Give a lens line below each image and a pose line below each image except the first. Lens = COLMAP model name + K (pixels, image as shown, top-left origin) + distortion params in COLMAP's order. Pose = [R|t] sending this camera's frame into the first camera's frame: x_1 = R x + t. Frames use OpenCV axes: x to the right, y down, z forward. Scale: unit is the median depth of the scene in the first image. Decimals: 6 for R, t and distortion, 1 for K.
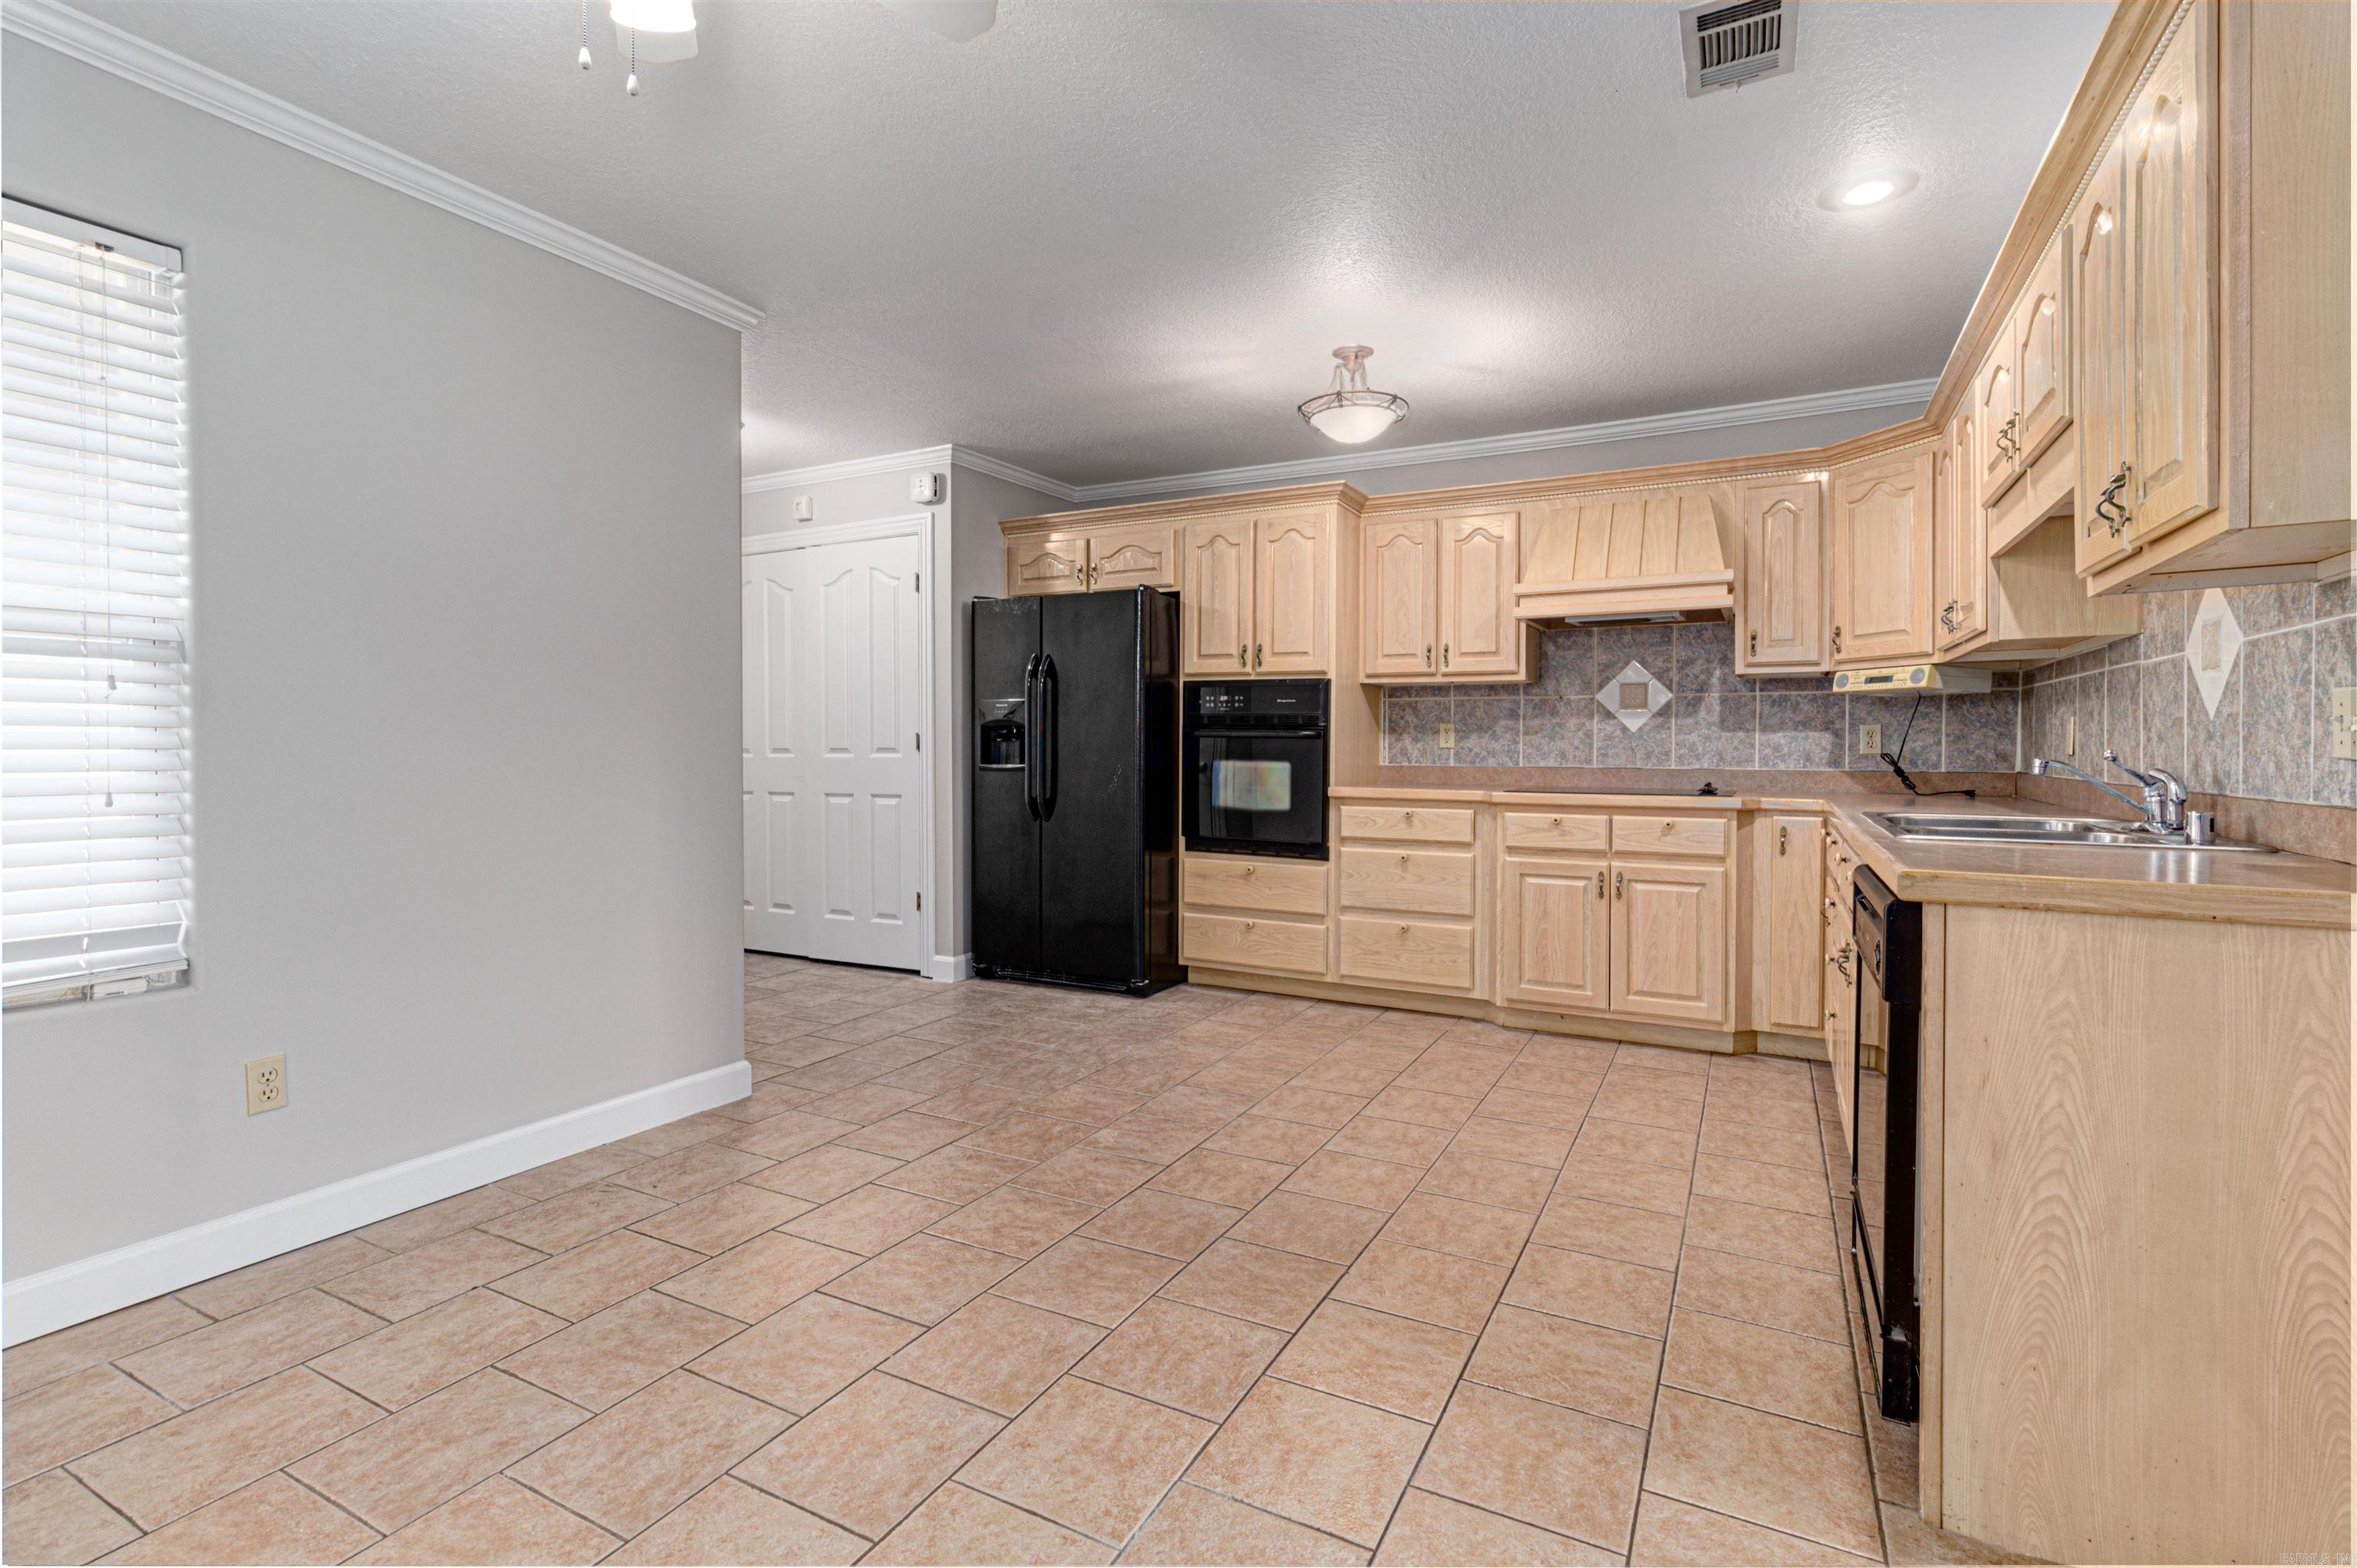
lens RADIAL K [[1089.5, 0, 1181.0], [0, 1089.5, 769.0], [0, 0, 1]] dist [0.002796, 0.001442]
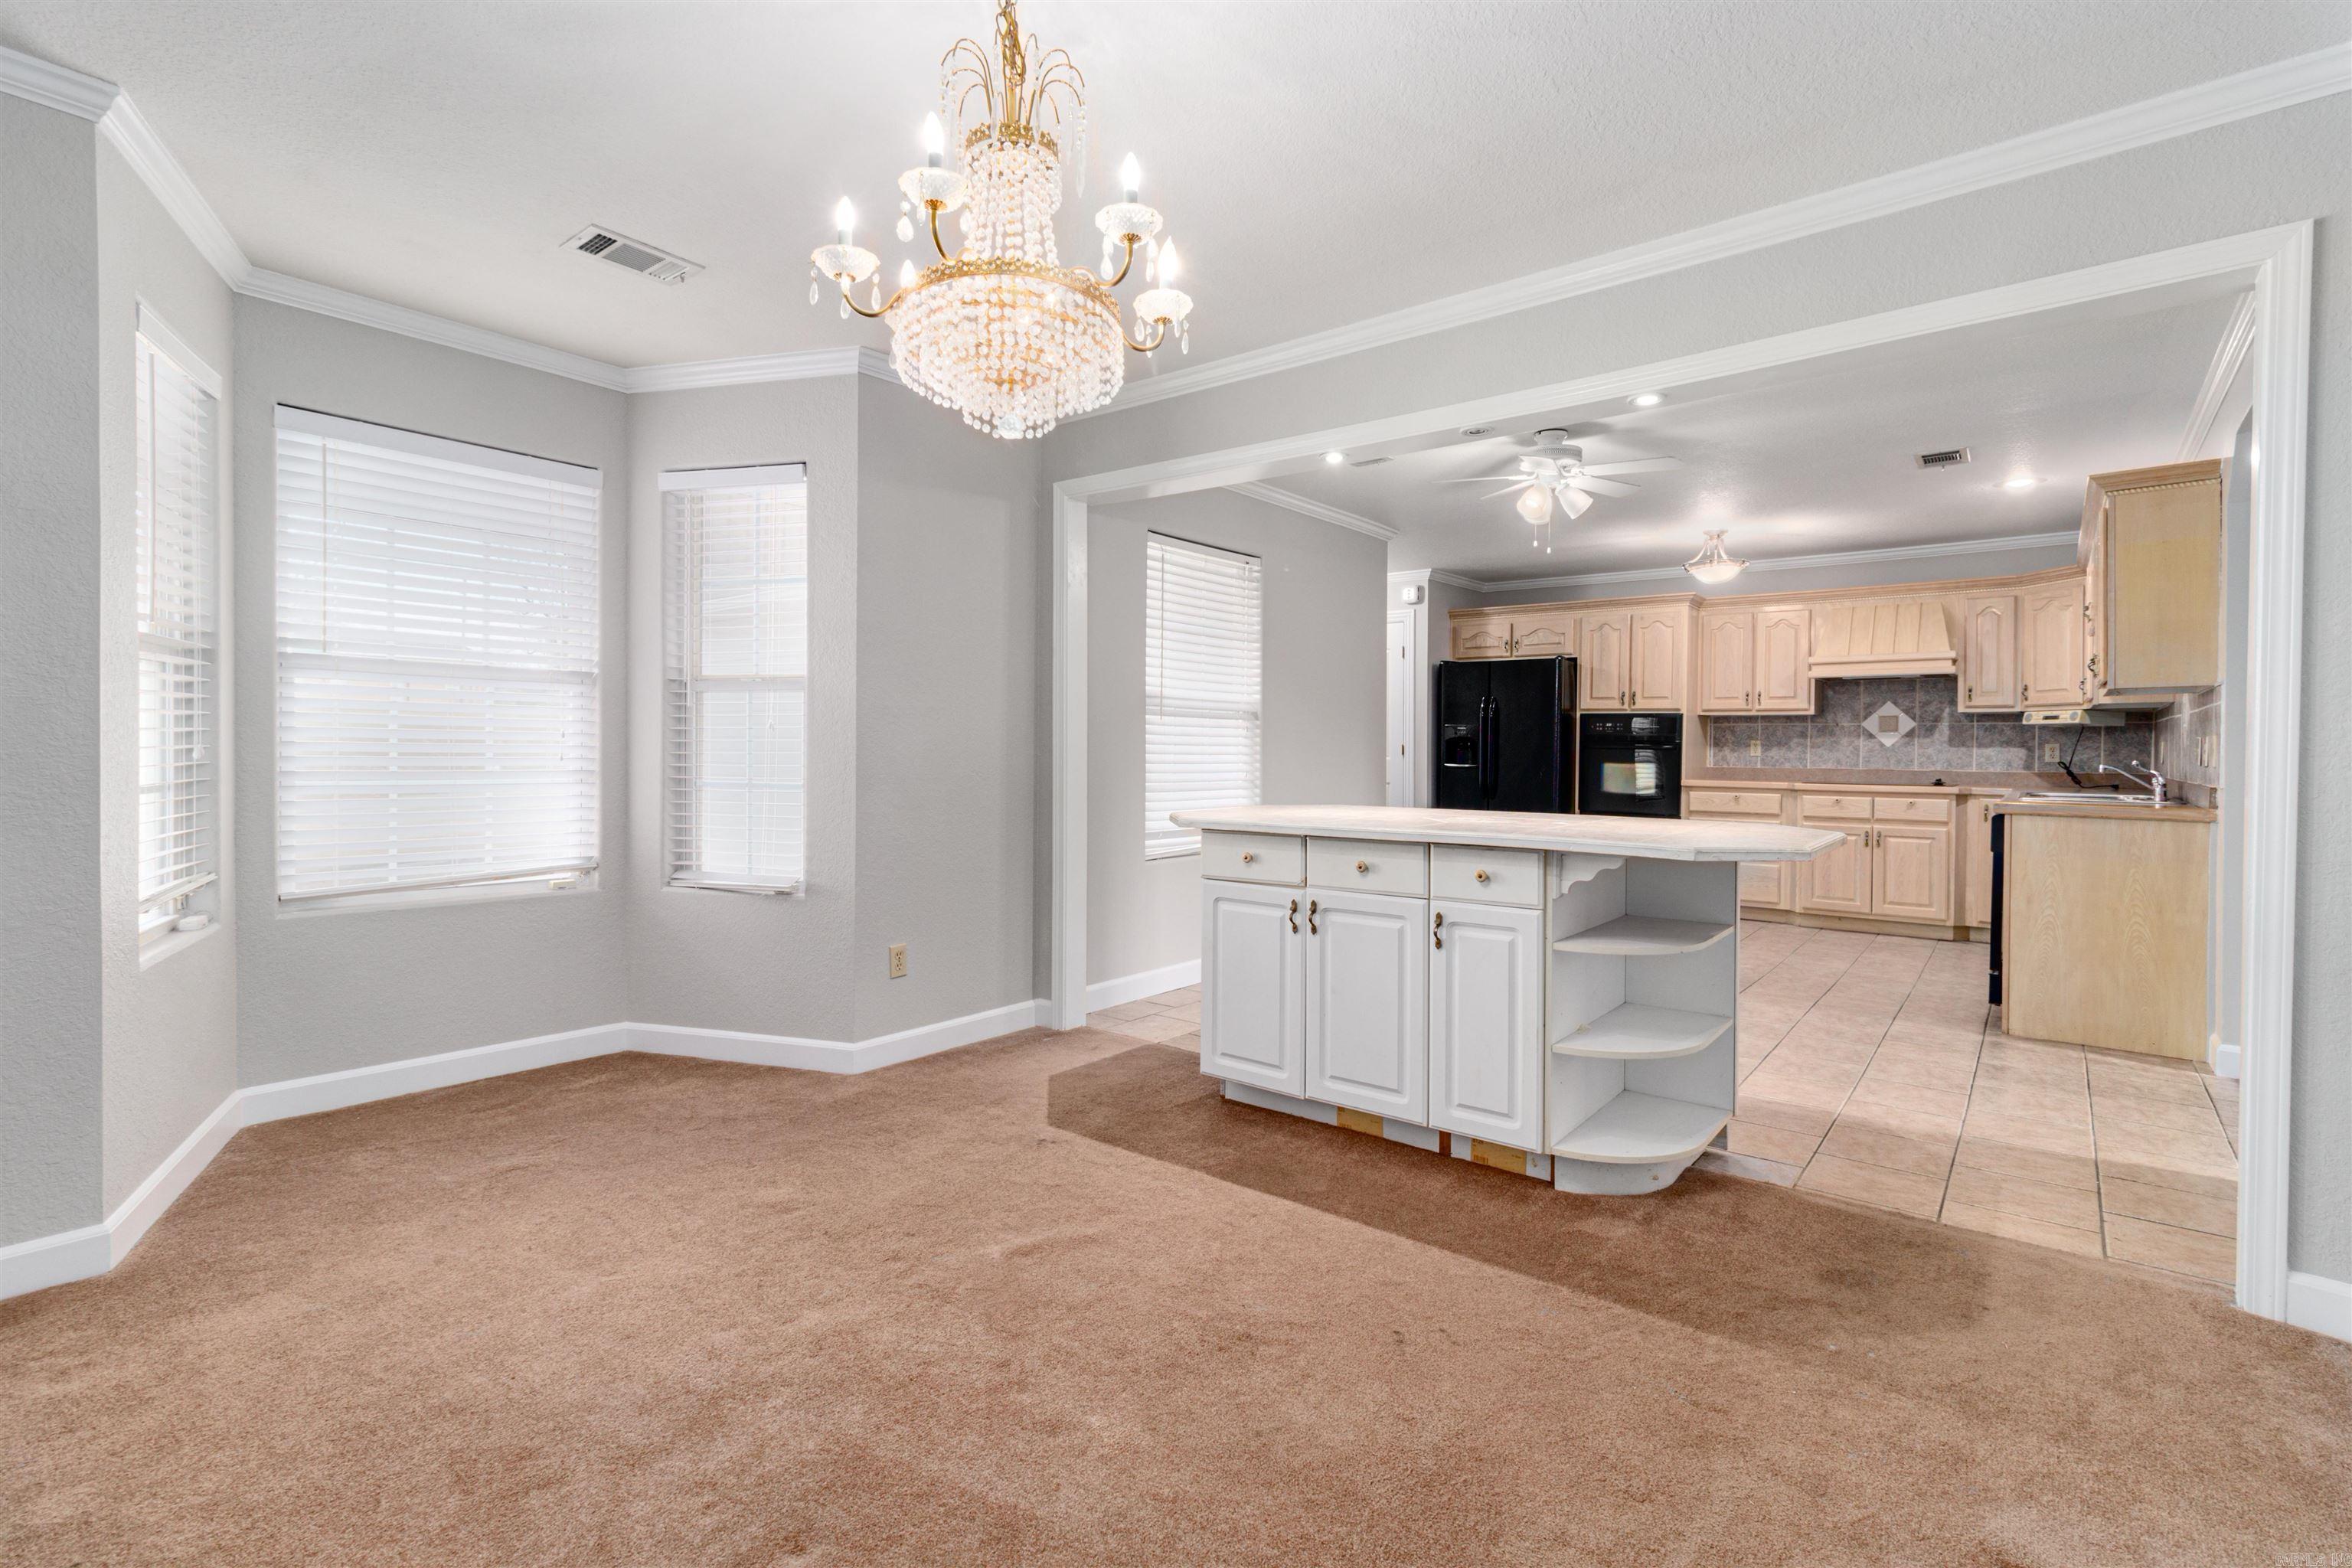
lens RADIAL K [[1087.3, 0, 1177.5], [0, 1087.3, 766.7], [0, 0, 1]] dist [0.002796, 0.001442]
pose [[0.983601, 0.008980, -0.180133, -0.321791], [-0.009703, 0.999948, -0.003134, 0.009753], [0.180095, 0.004830, 0.983637, -0.756991]]
